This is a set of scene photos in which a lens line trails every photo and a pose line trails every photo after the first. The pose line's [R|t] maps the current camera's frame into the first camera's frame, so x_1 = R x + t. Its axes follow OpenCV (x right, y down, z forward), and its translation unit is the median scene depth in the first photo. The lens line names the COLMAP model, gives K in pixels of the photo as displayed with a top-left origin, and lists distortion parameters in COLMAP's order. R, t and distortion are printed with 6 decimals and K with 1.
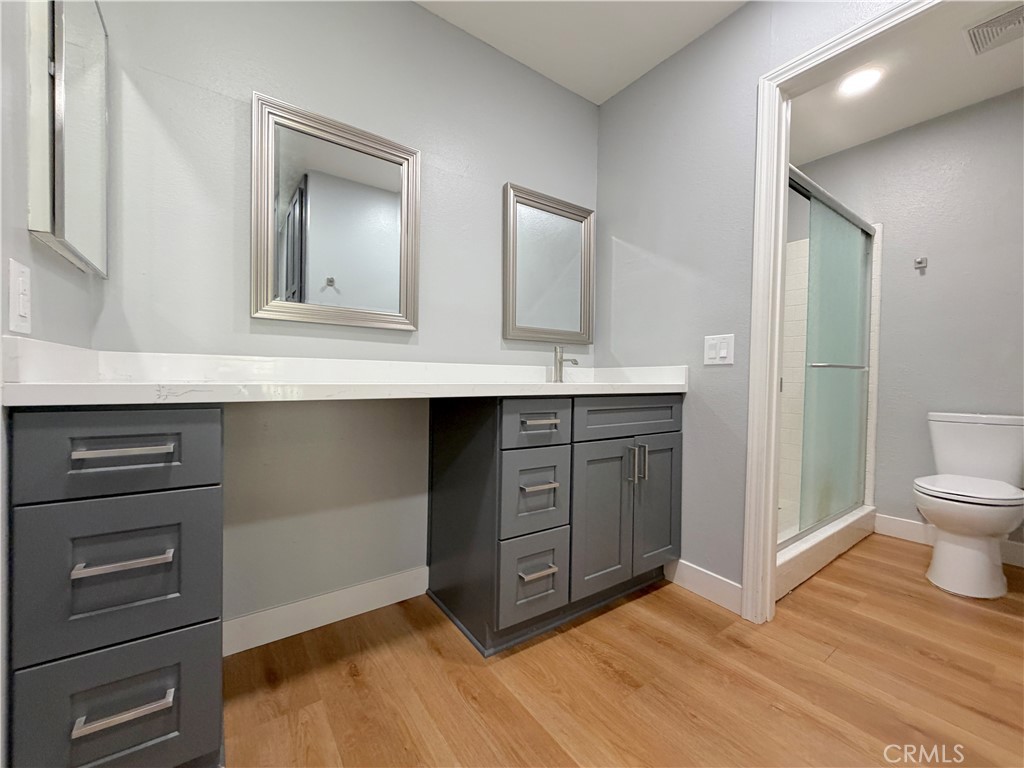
lens RADIAL K [[405.9, 0, 509.4], [0, 405.9, 385.9], [0, 0, 1]] dist [-0.001059, -0.000114]
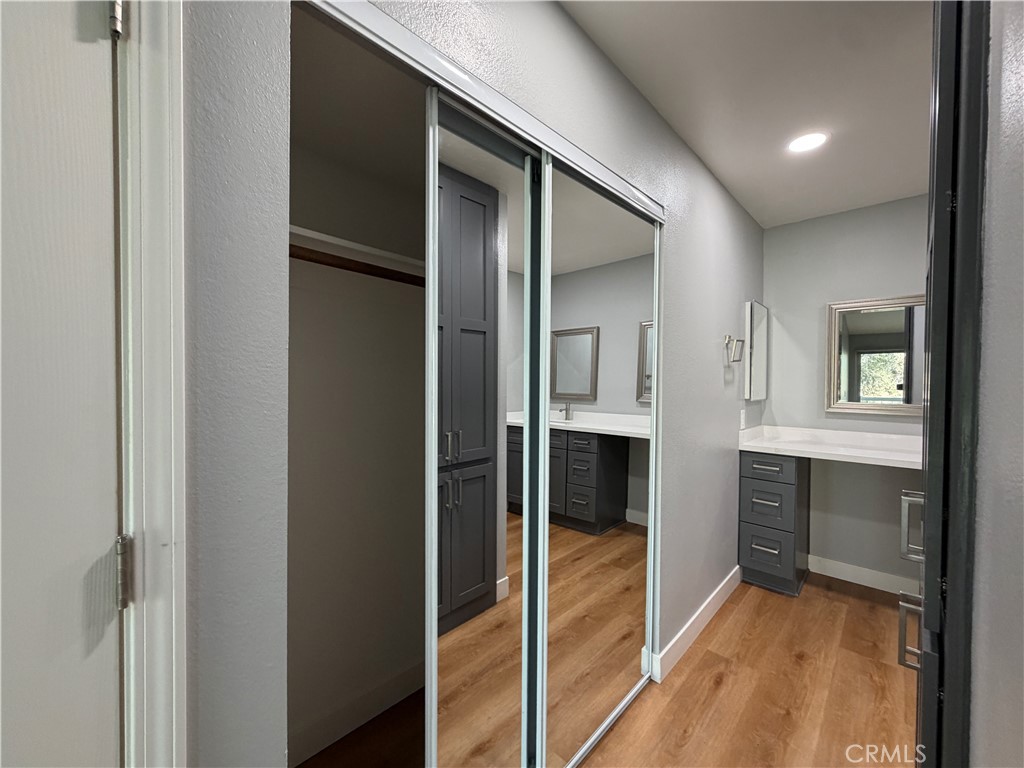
lens RADIAL K [[405.9, 0, 505.6], [0, 405.9, 388.8], [0, 0, 1]] dist [-0.001059, -0.000114]
pose [[0.172764, -0.008461, -0.984927, 0.456378], [-0.023220, 0.999650, -0.012660, -0.091224], [0.984689, 0.025058, 0.172507, -0.391879]]
